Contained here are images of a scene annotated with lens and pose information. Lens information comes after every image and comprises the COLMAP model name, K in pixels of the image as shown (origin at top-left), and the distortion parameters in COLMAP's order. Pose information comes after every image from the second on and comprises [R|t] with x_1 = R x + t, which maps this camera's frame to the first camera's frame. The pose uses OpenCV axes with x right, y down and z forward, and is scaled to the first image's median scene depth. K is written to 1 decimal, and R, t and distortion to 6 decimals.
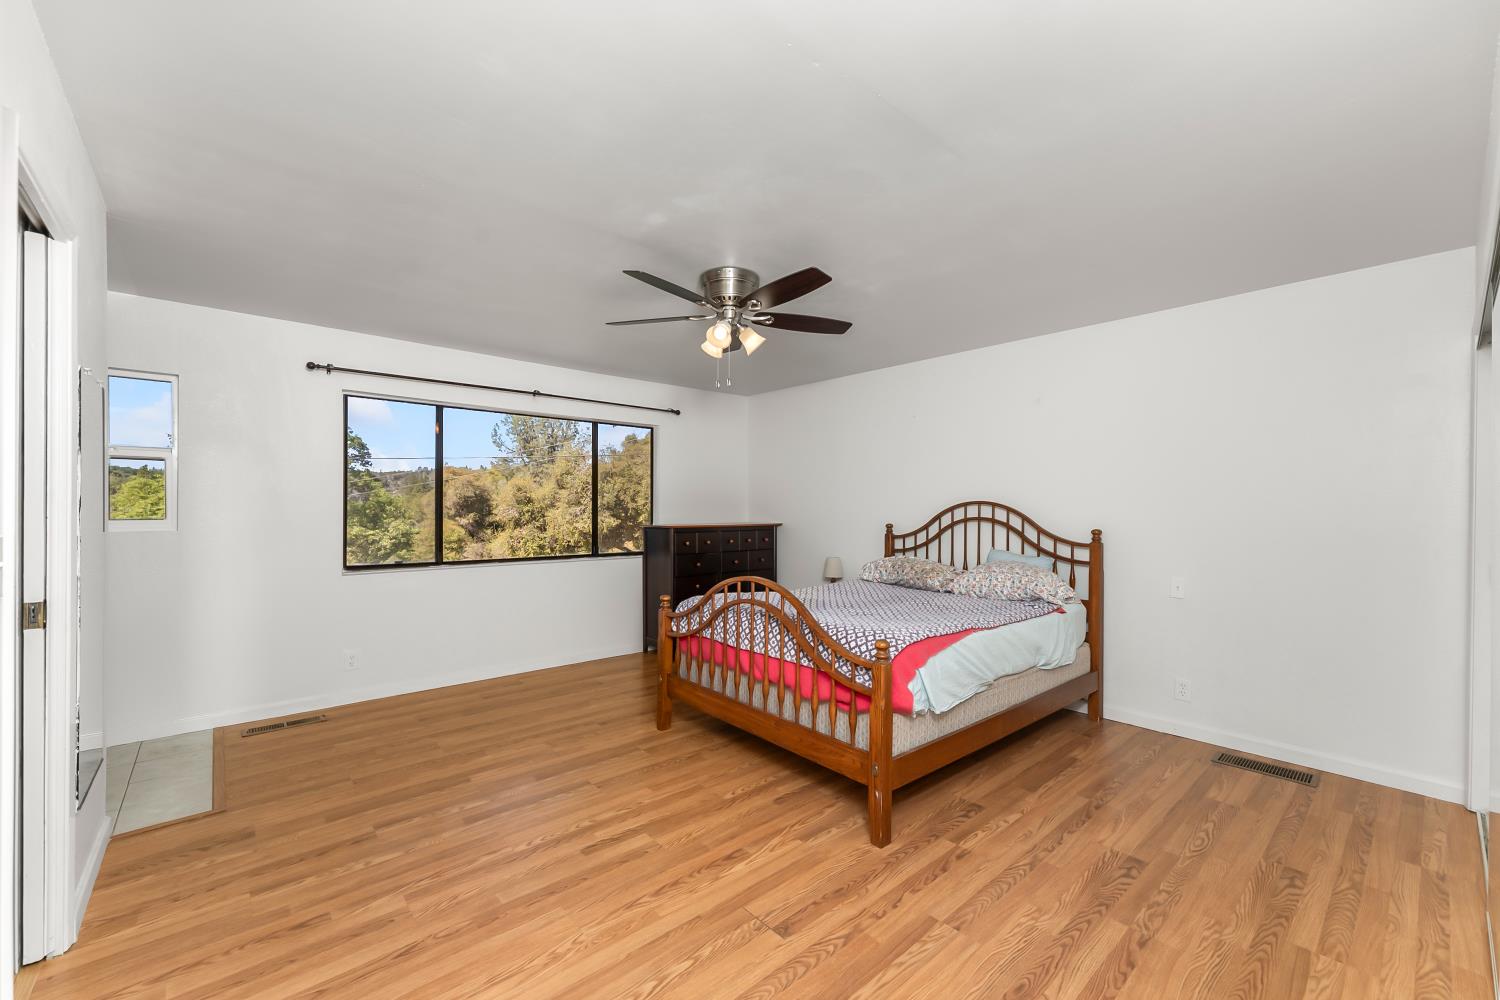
lens RADIAL K [[604.9, 0, 743.9], [0, 604.9, 504.9], [0, 0, 1]] dist [-0.000900, -0.000311]
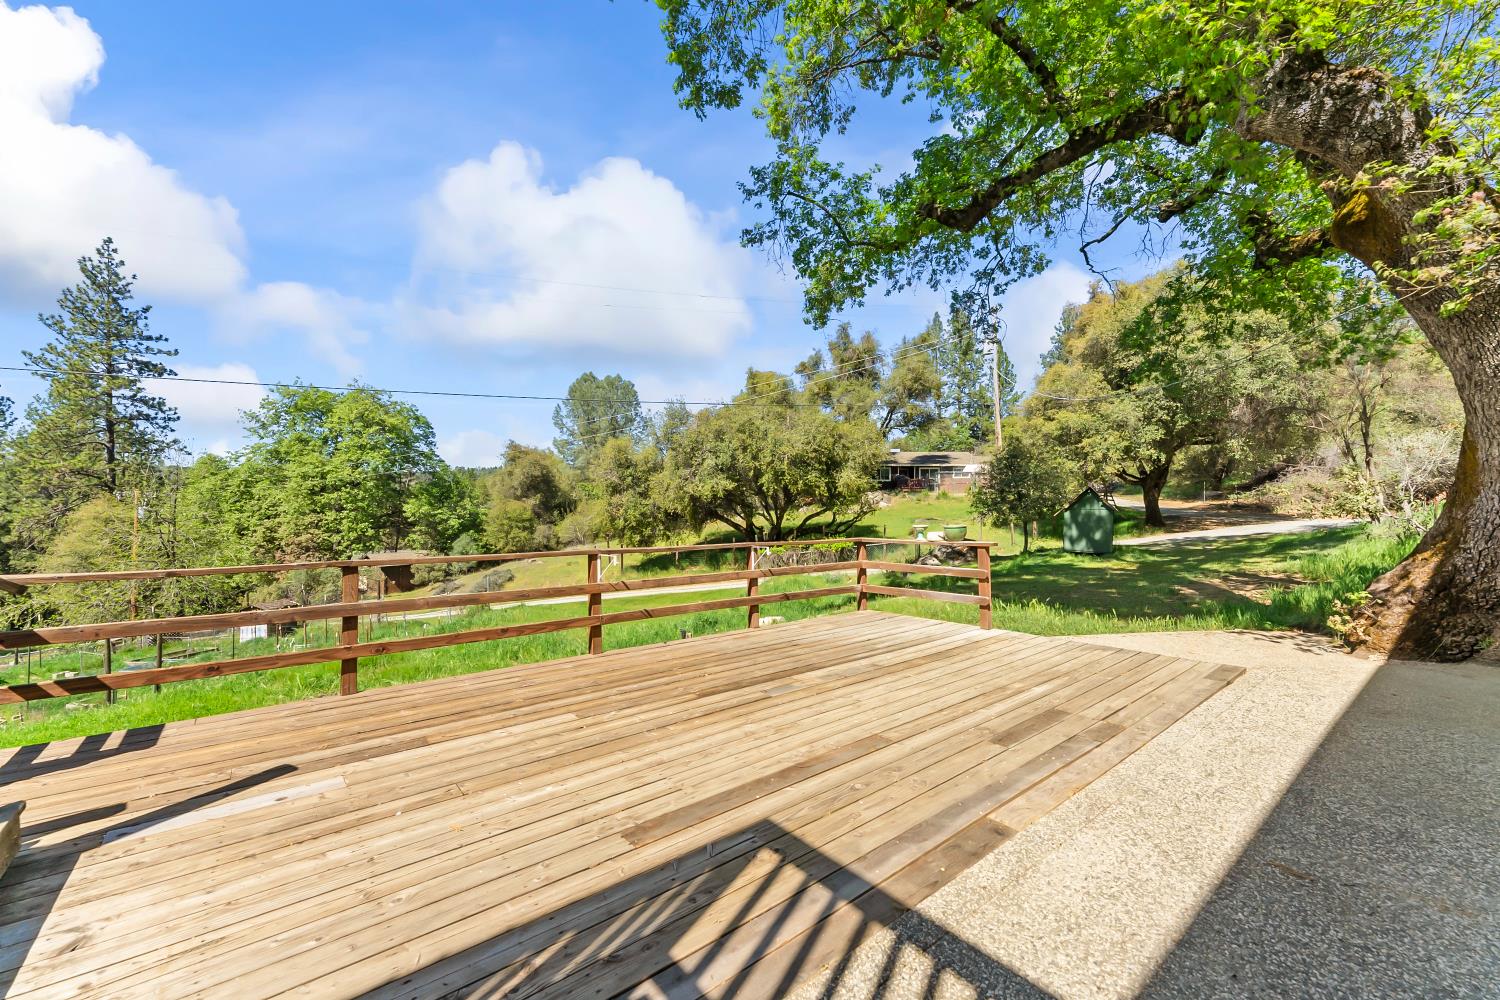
lens RADIAL K [[604.9, 0, 742.9], [0, 604.9, 498.1], [0, 0, 1]] dist [-0.000900, -0.000311]
pose [[0.998713, 0.000696, -0.050718, -0.093503], [-0.001167, 0.999956, -0.009264, 0.034631], [0.050710, 0.009311, 0.998670, 0.071724]]
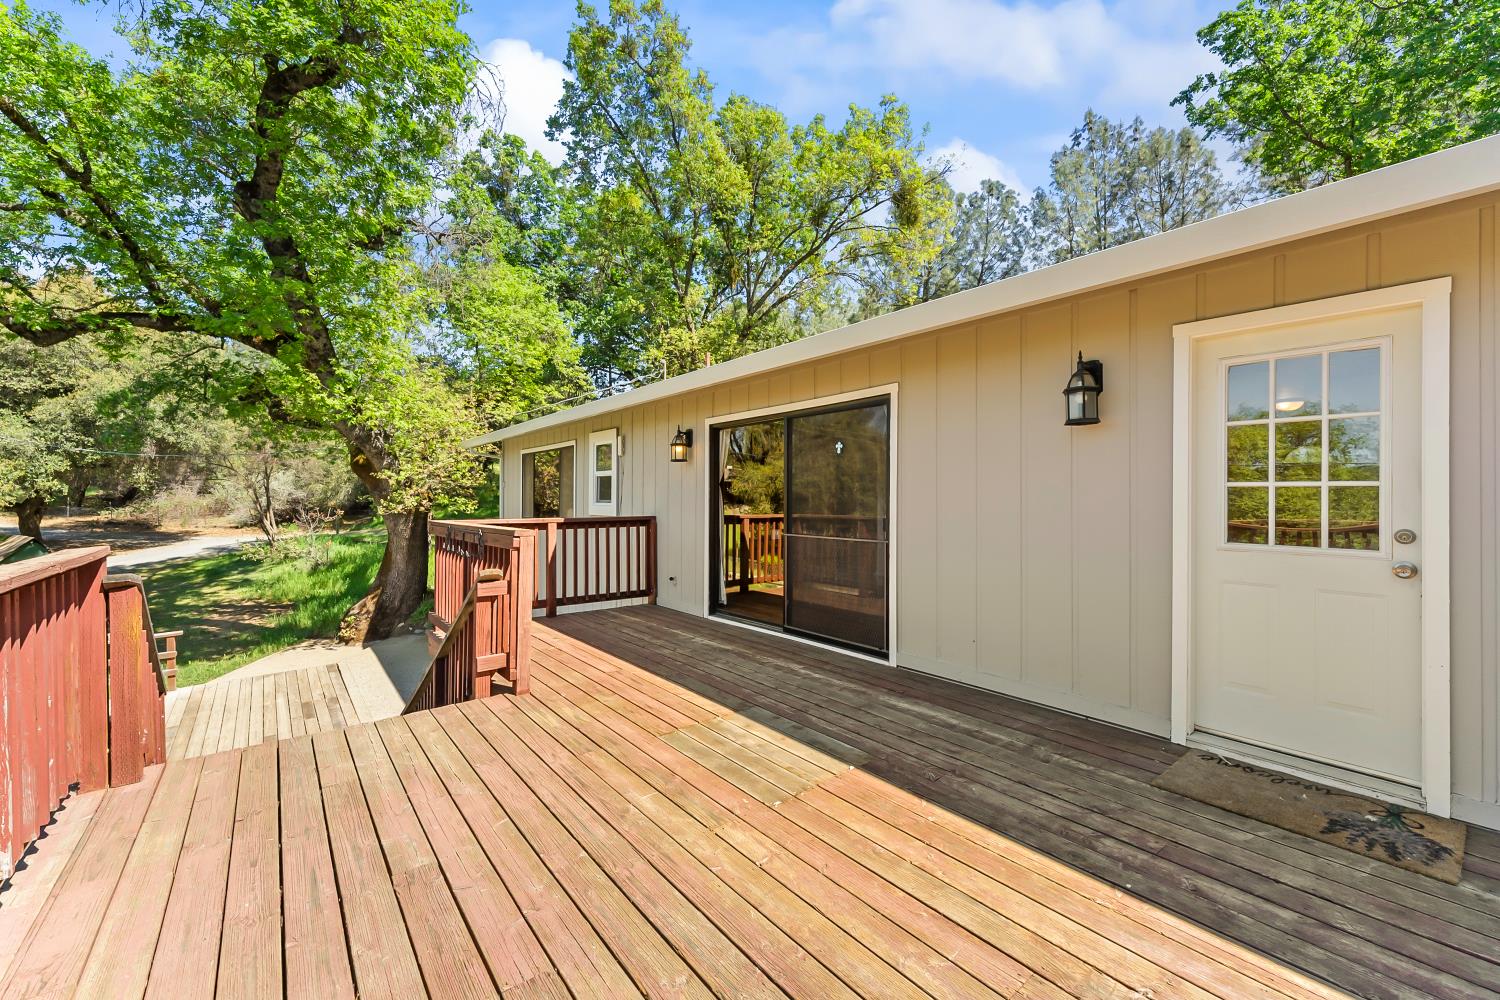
lens RADIAL K [[604.9, 0, 754.5], [0, 604.9, 493.3], [0, 0, 1]] dist [-0.000900, -0.000311]
pose [[0.057039, 0.000094, 0.998372, -0.224464], [0.000655, 1.000000, -0.000132, 0.000618], [-0.998372, 0.000661, 0.057039, 0.006787]]
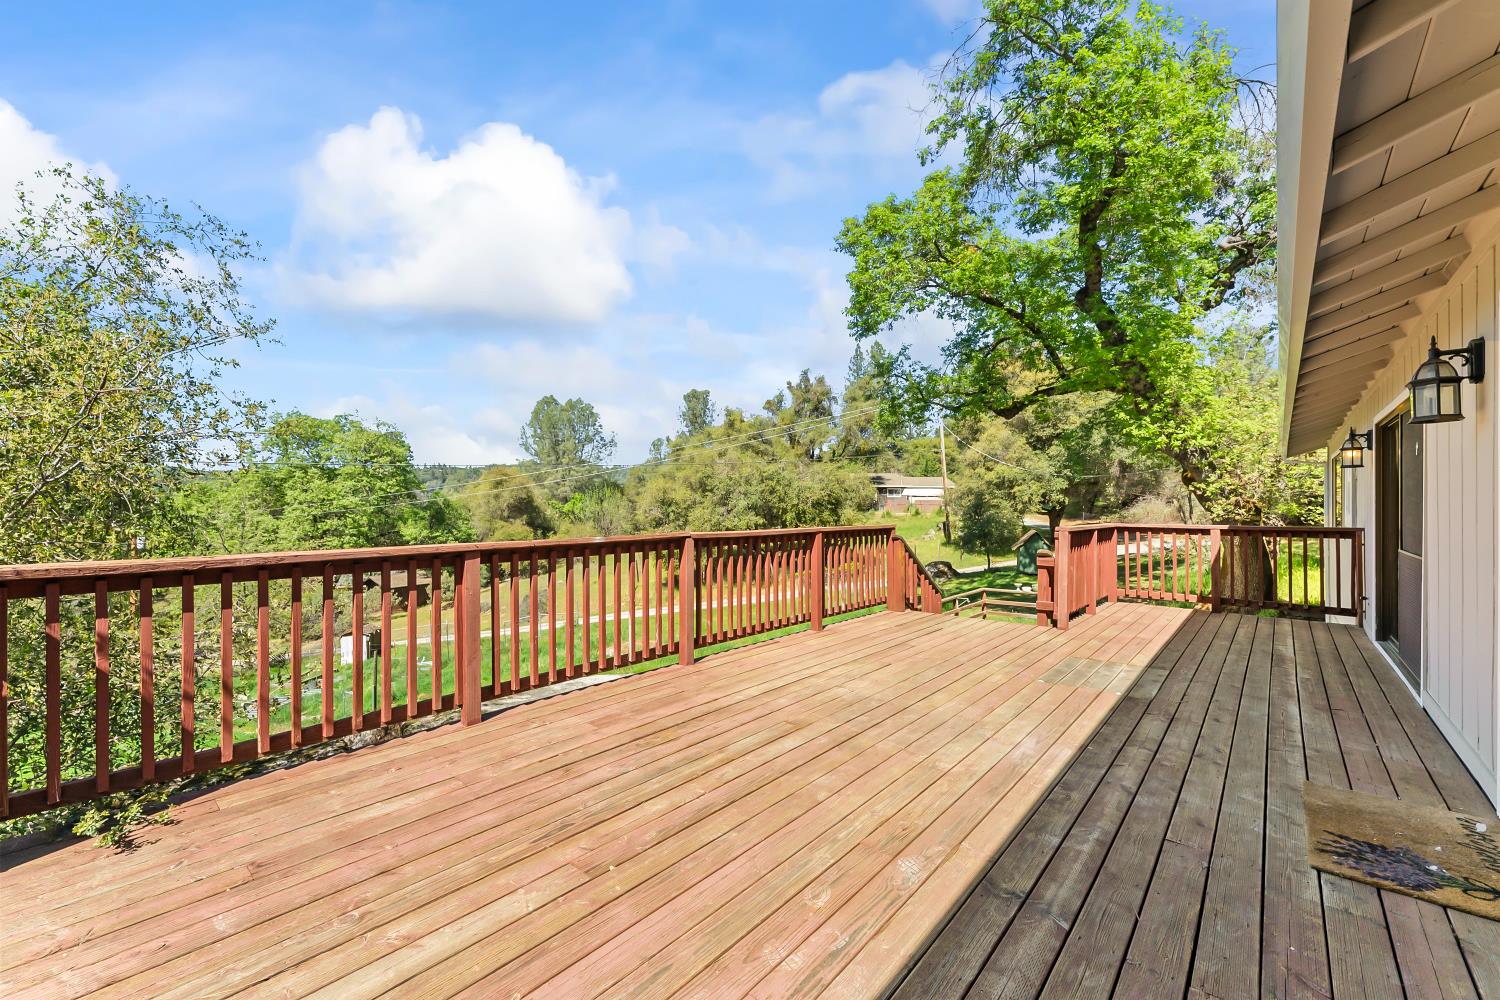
lens RADIAL K [[604.9, 0, 745.8], [0, 604.9, 504.0], [0, 0, 1]] dist [-0.000900, -0.000311]
pose [[0.993166, -0.005454, 0.116584, -0.230283], [0.005906, 0.999976, -0.003531, 0.001098], [-0.116562, 0.004195, 0.993175, -0.075400]]
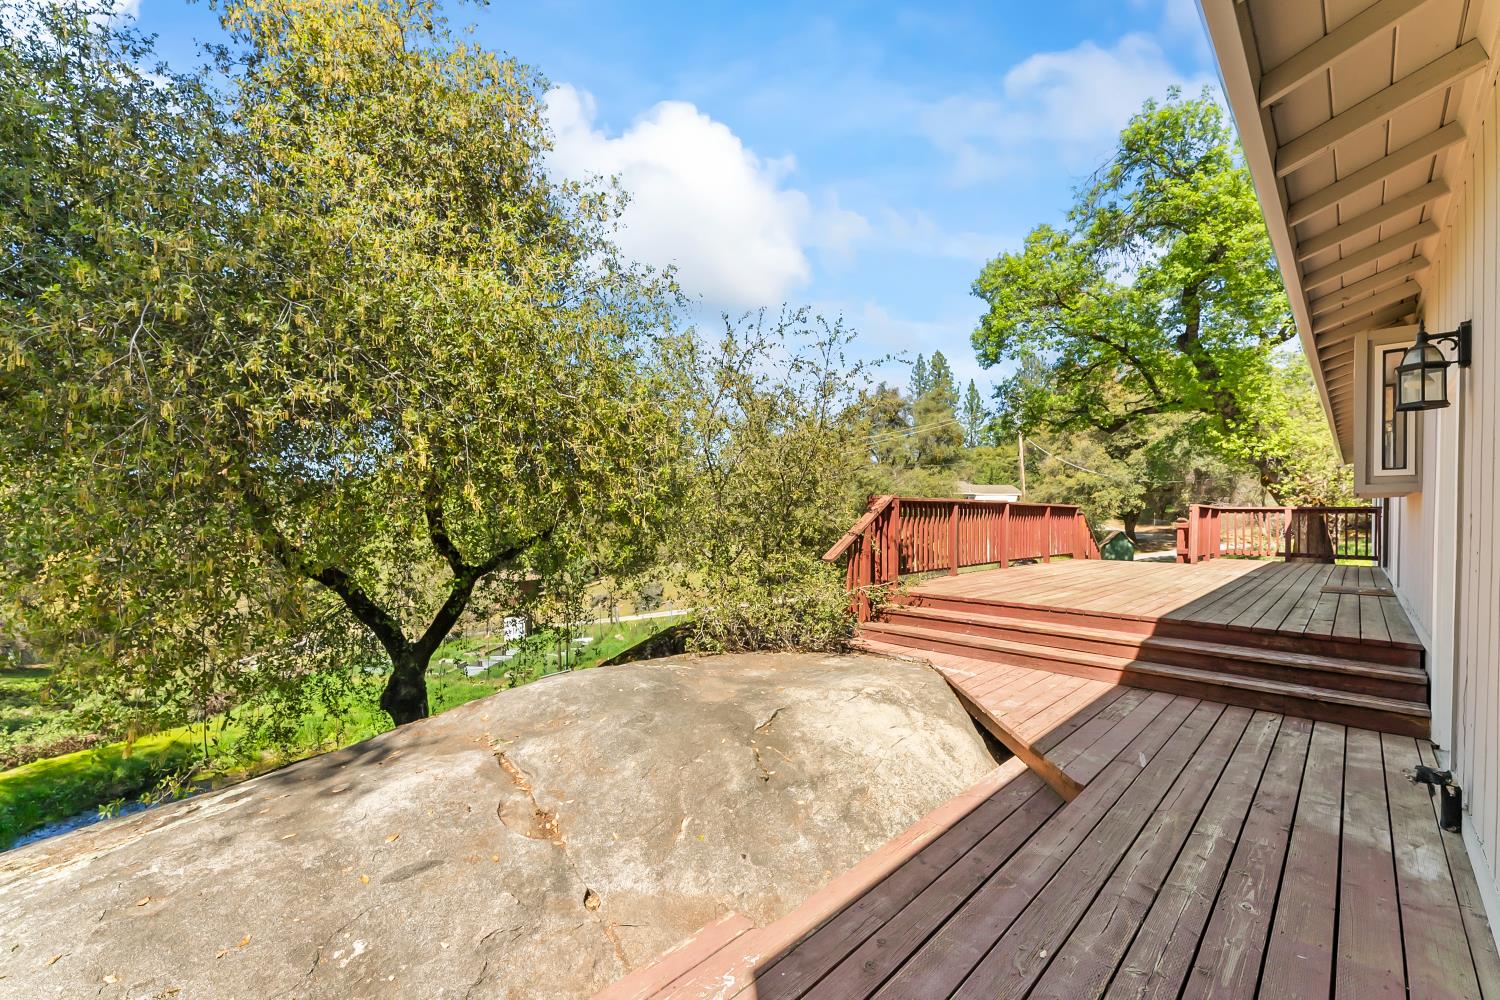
lens RADIAL K [[604.9, 0, 754.5], [0, 604.9, 519.6], [0, 0, 1]] dist [-0.000900, -0.000311]
pose [[0.998497, 0.000679, 0.054795, -0.312528], [-0.001143, 0.999964, 0.008445, 0.009184], [-0.054787, -0.008495, 0.998462, -0.158664]]
